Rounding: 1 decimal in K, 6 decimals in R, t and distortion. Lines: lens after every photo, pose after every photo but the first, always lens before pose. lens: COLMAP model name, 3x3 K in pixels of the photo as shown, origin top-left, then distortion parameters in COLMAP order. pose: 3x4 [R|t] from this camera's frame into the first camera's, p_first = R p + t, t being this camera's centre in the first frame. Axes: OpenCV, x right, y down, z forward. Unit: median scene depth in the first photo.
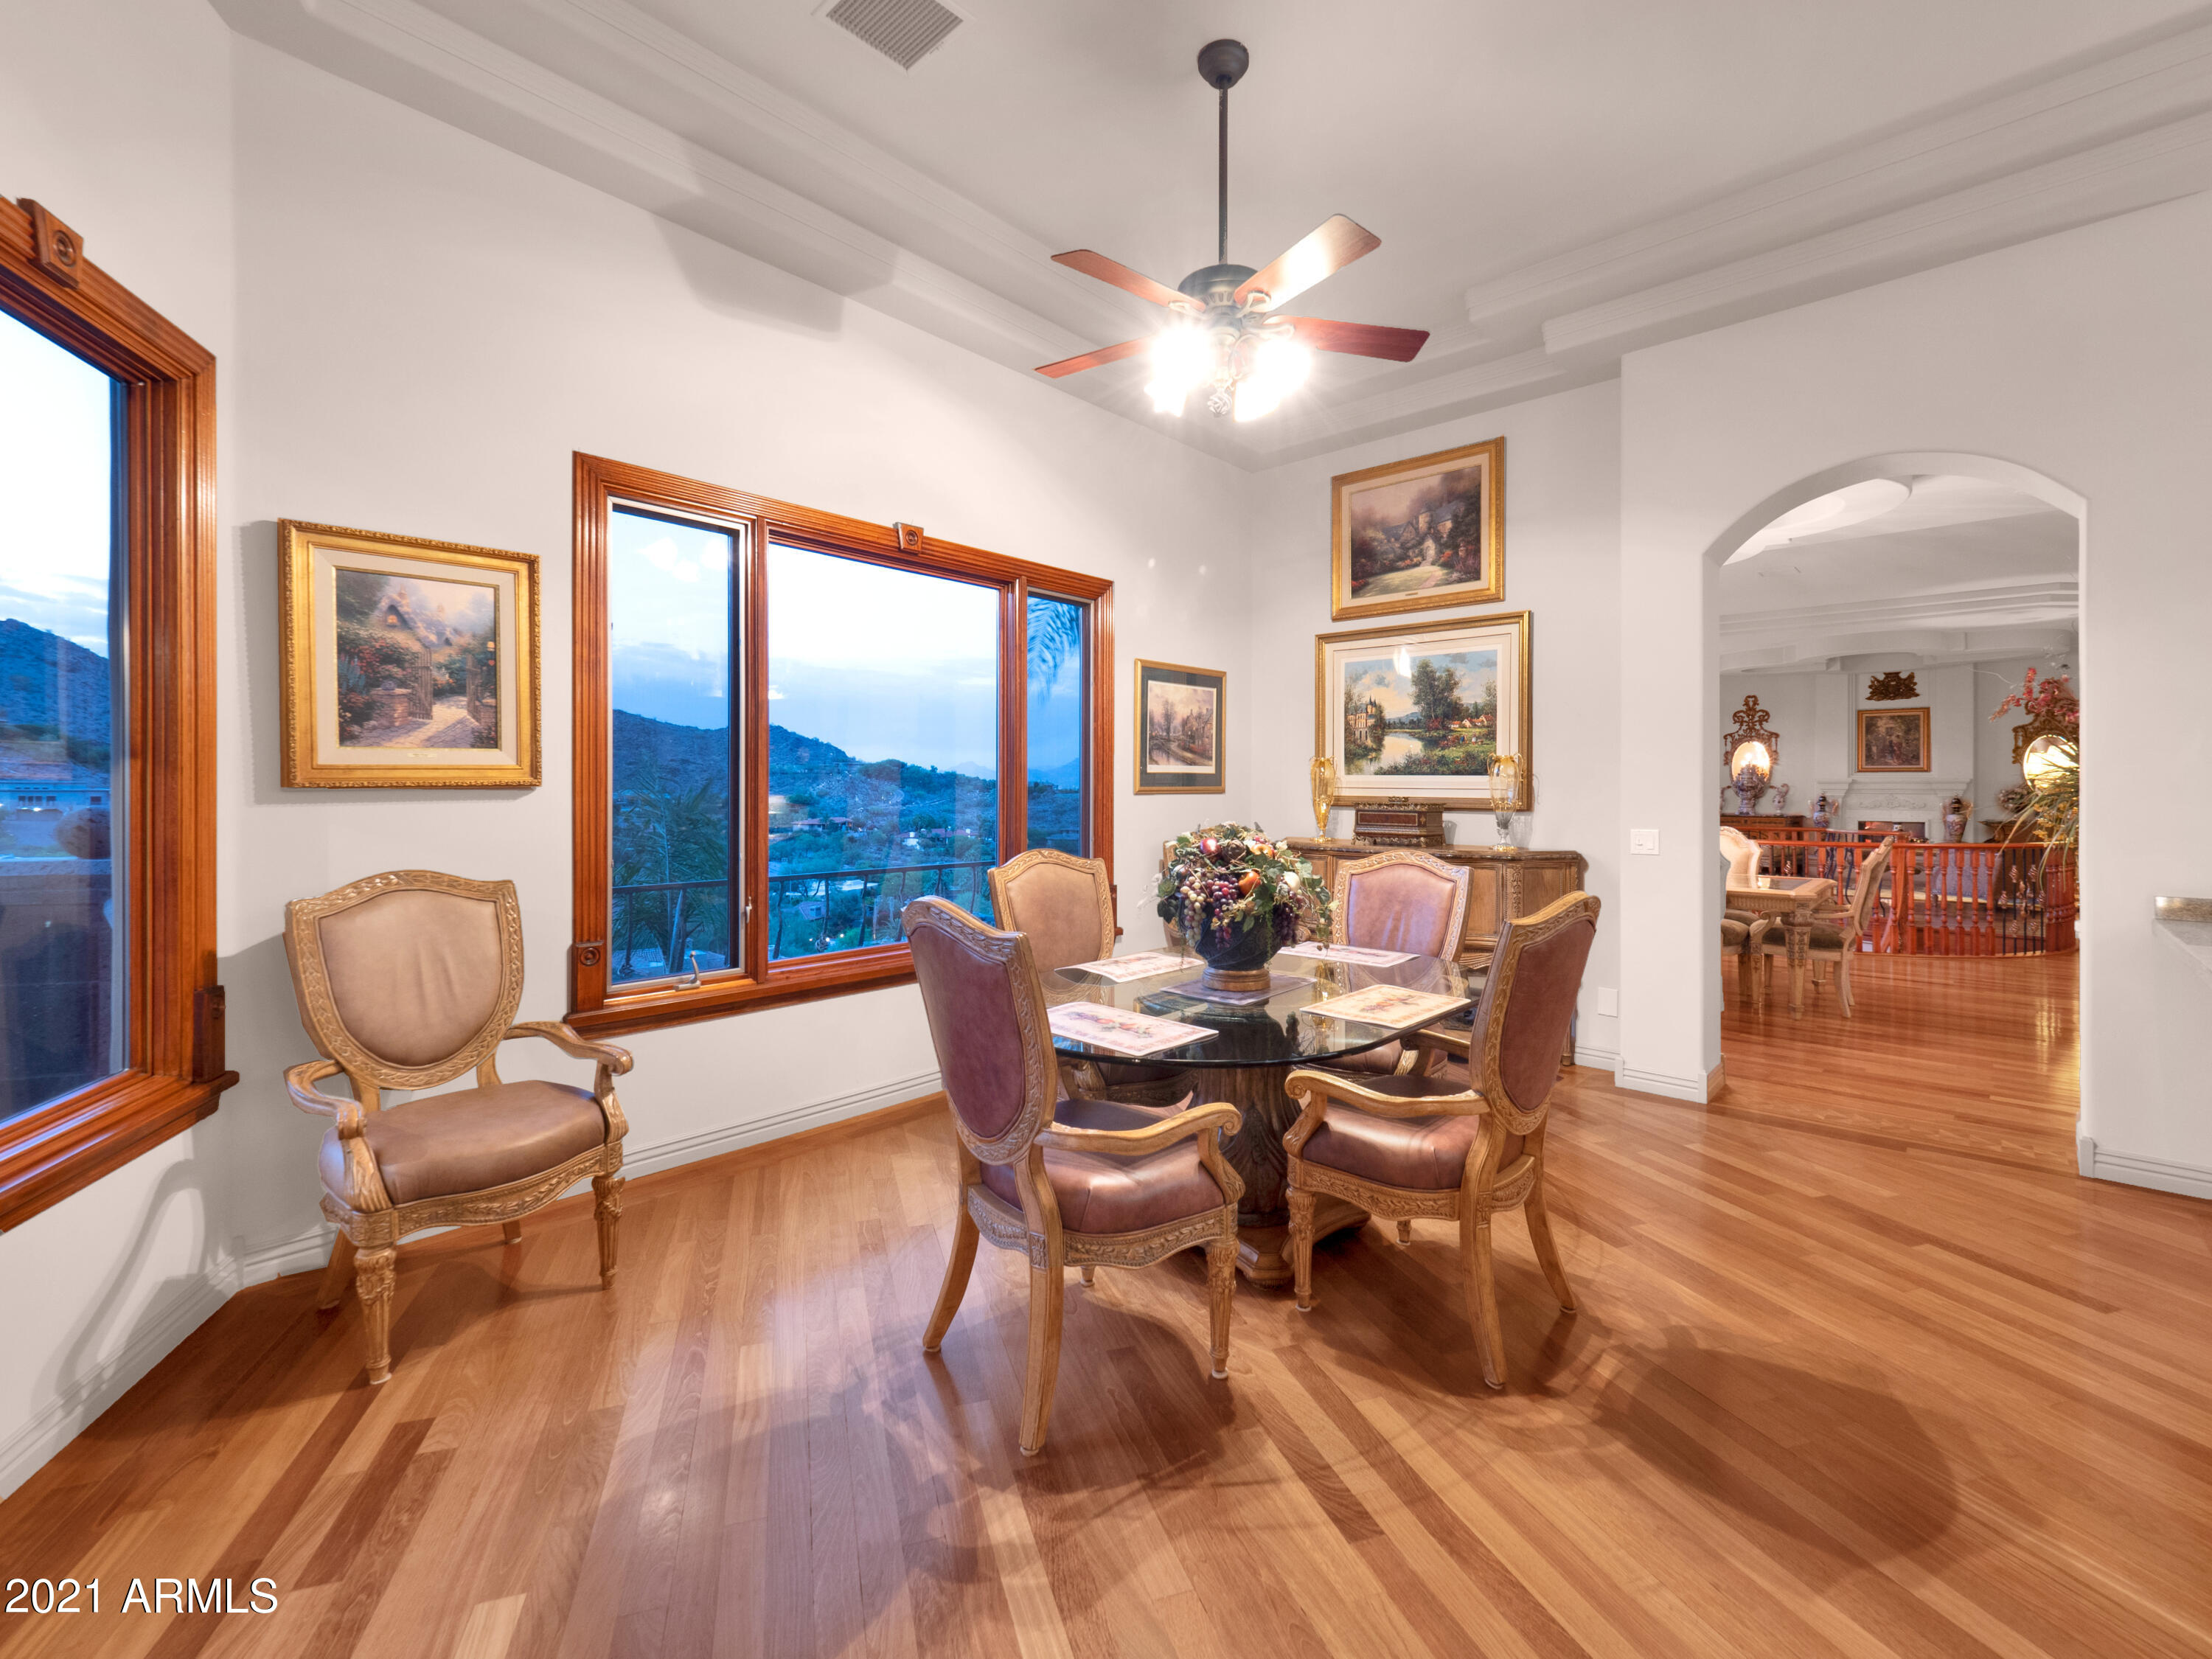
lens RADIAL K [[960.3, 0, 1105.5], [0, 960.3, 801.2], [0, 0, 1]] dist [0.011513, -0.016507]
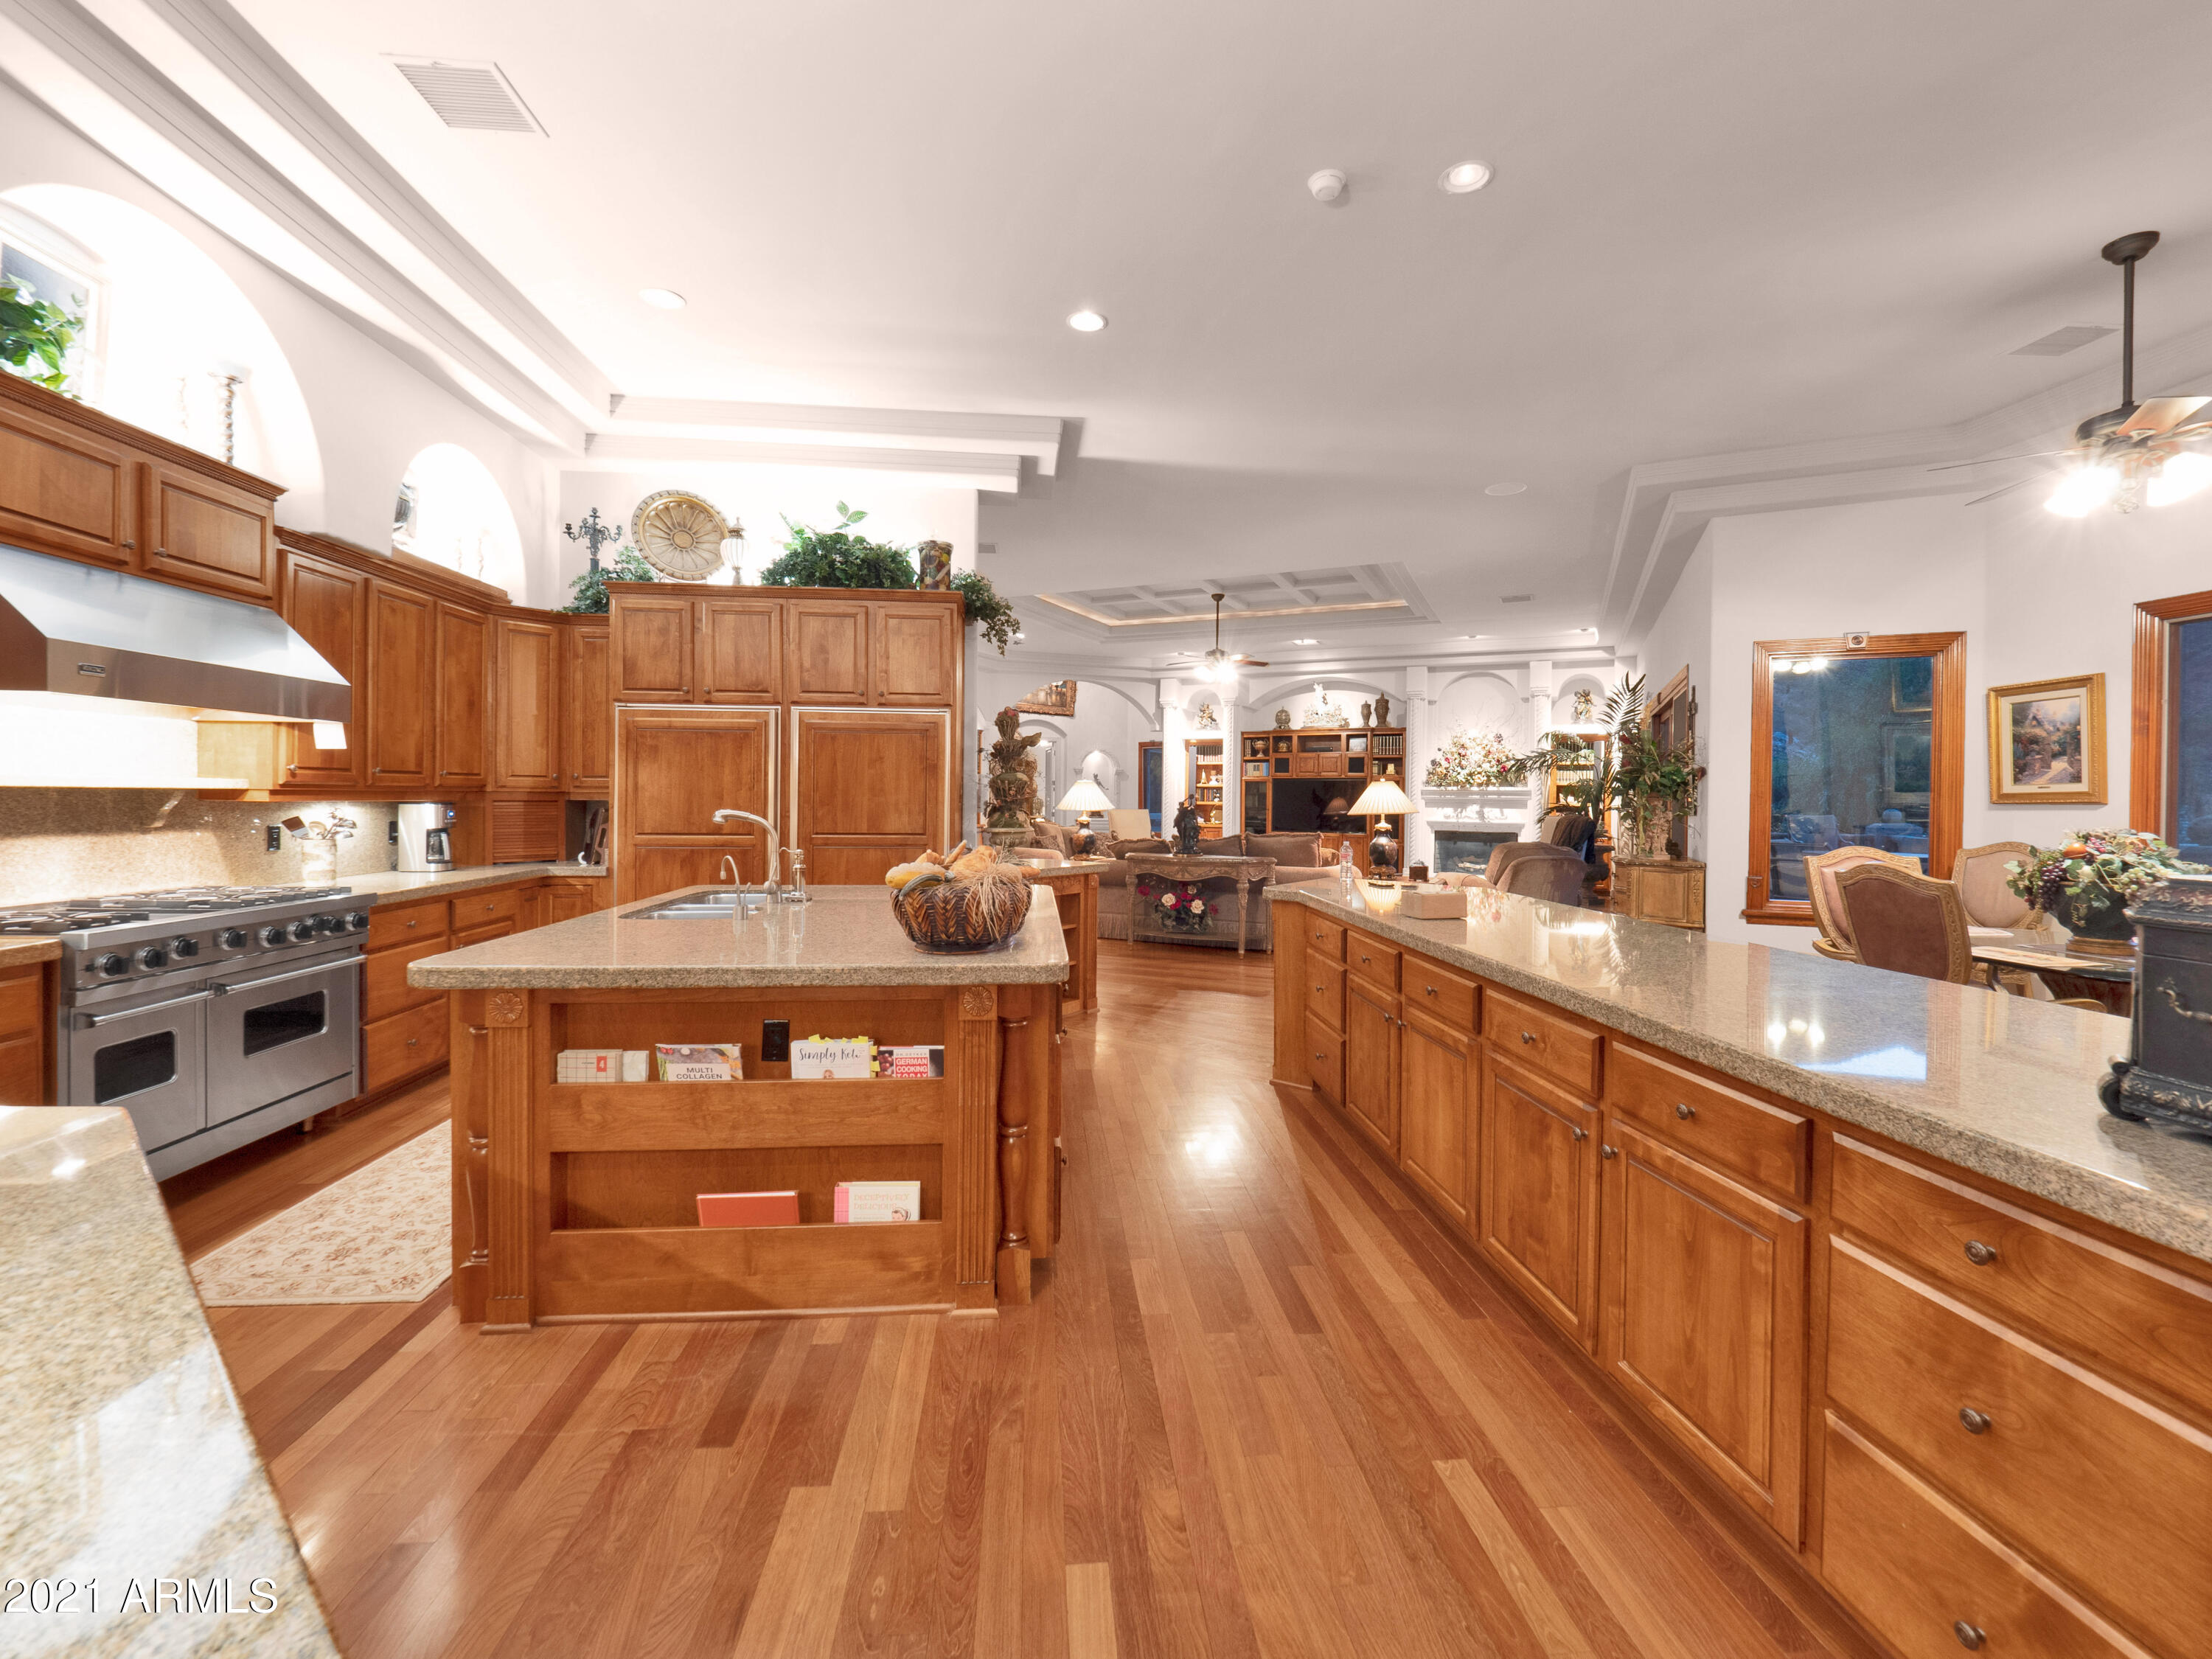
lens RADIAL K [[960.3, 0, 1105.5], [0, 960.3, 801.2], [0, 0, 1]] dist [0.011513, -0.016507]
pose [[-0.672770, -0.006527, -0.739823, 1.097251], [-0.021375, 0.999715, 0.010619, 0.001524], [0.739543, 0.022958, -0.672718, 0.460538]]
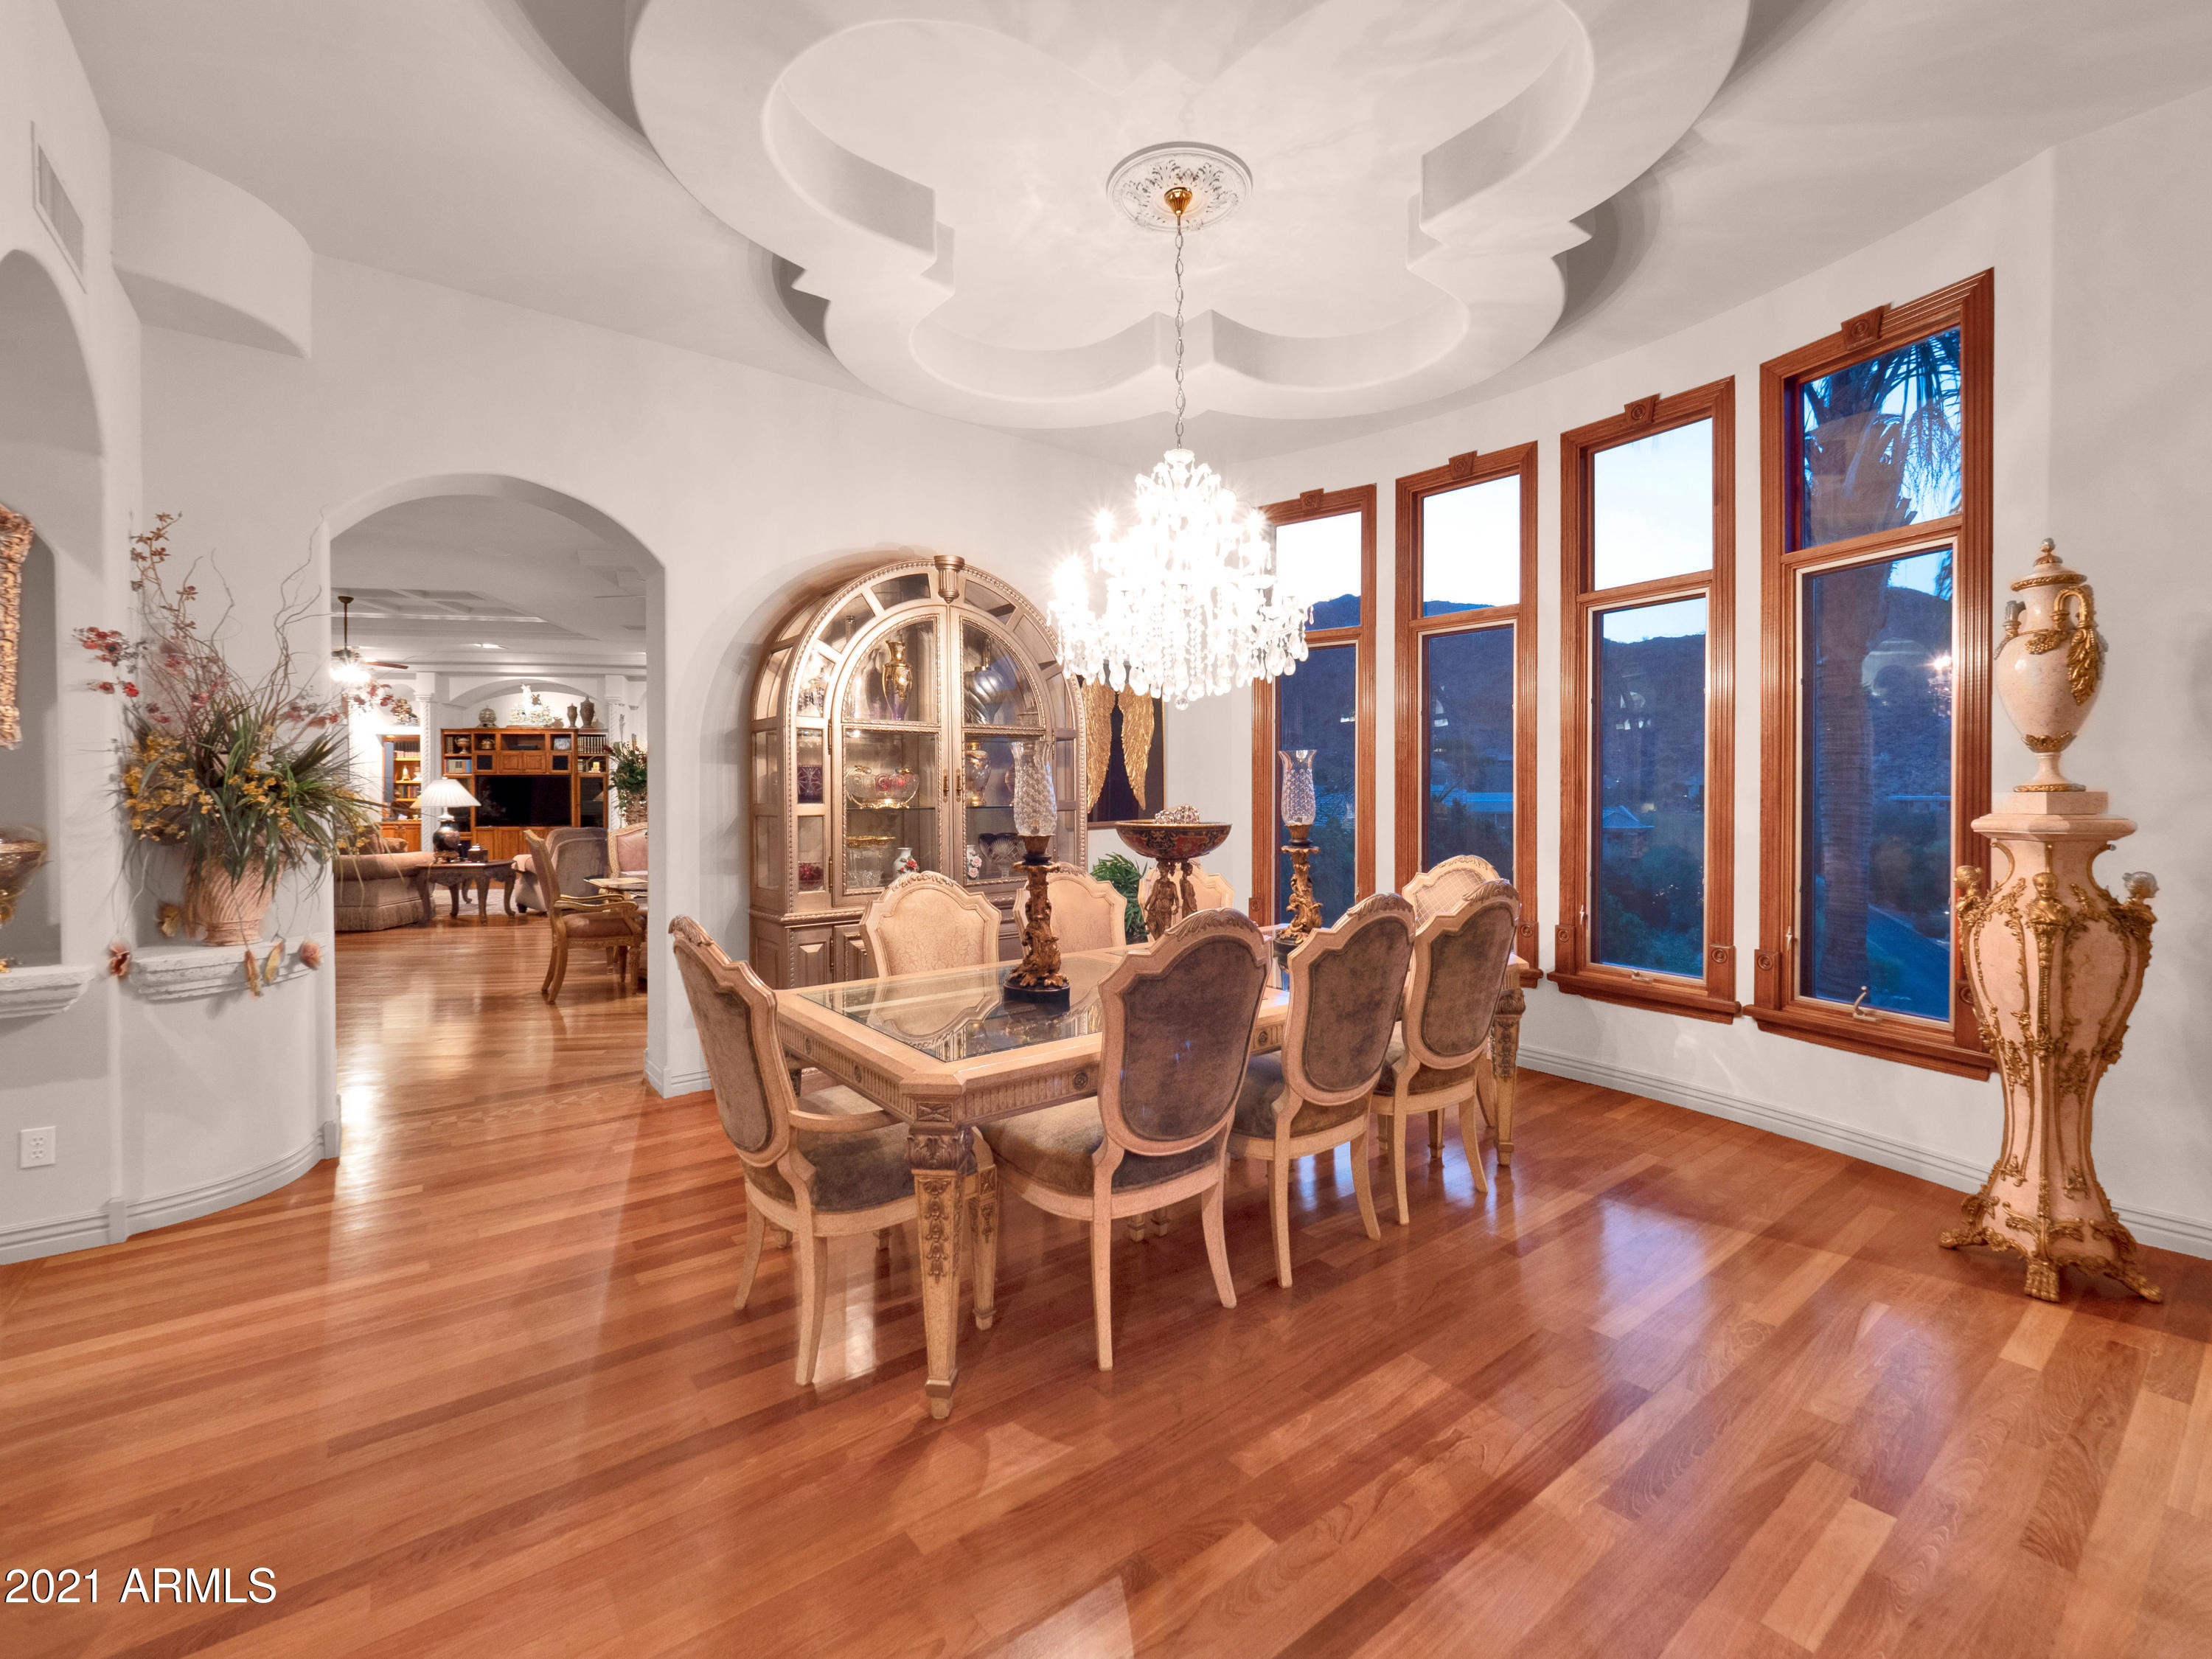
lens RADIAL K [[960.3, 0, 1105.5], [0, 960.3, 801.2], [0, 0, 1]] dist [0.011513, -0.016507]
pose [[-0.162568, 0.005283, -0.986683, 1.244415], [-0.012546, 0.999894, 0.007421, -0.012608], [0.986618, 0.013585, -0.162484, 1.295302]]
